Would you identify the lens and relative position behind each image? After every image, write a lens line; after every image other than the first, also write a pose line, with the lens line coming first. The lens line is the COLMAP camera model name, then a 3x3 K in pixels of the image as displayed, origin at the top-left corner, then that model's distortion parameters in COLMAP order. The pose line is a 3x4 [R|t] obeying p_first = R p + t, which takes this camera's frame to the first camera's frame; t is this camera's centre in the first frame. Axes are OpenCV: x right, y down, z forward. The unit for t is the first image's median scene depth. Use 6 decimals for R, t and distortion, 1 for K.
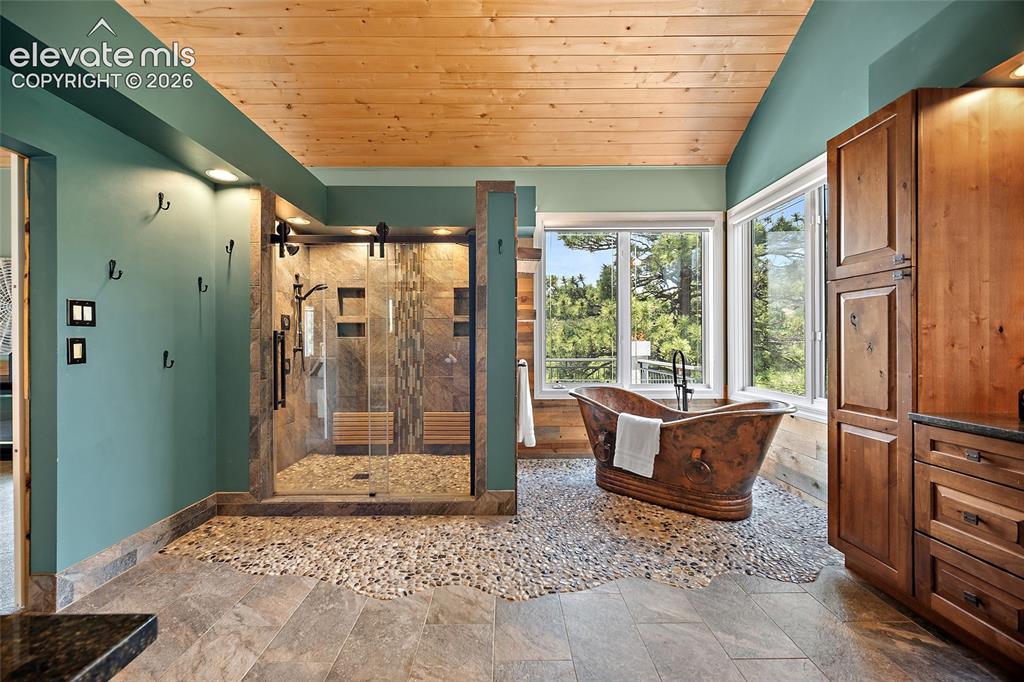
lens RADIAL K [[406.7, 0, 509.7], [0, 406.7, 343.1], [0, 0, 1]] dist [-0.002178, 0.000765]
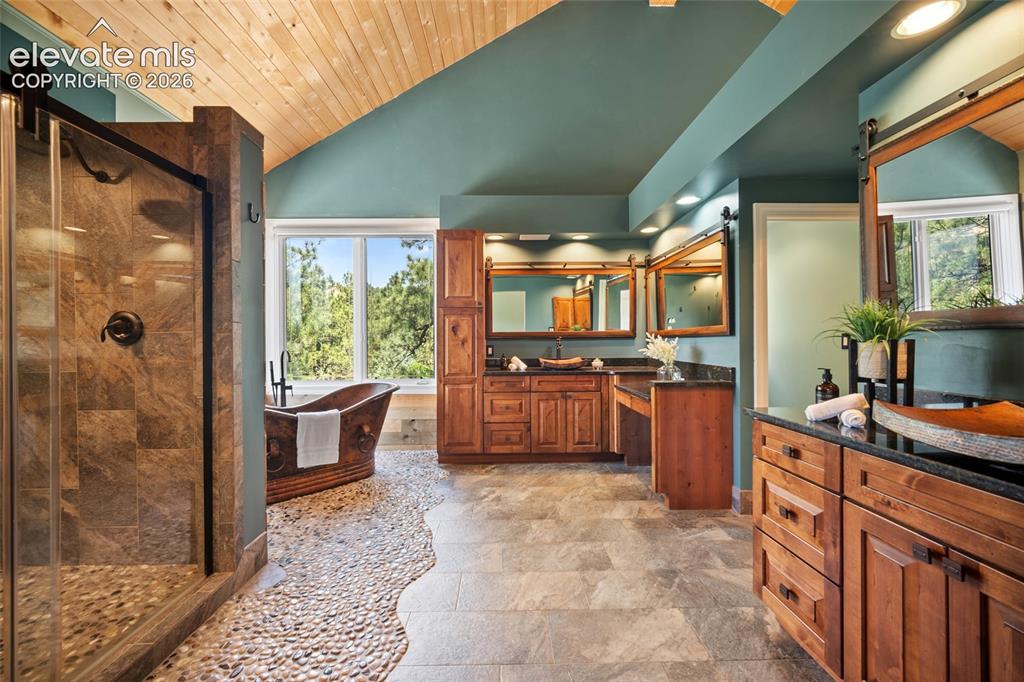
lens RADIAL K [[406.7, 0, 509.5], [0, 406.7, 339.3], [0, 0, 1]] dist [-0.002178, 0.000765]
pose [[-0.027025, 0.007507, 0.999607, -0.811935], [0.006542, 0.999952, -0.007333, 0.003483], [-0.999613, 0.006342, -0.027073, 0.571810]]
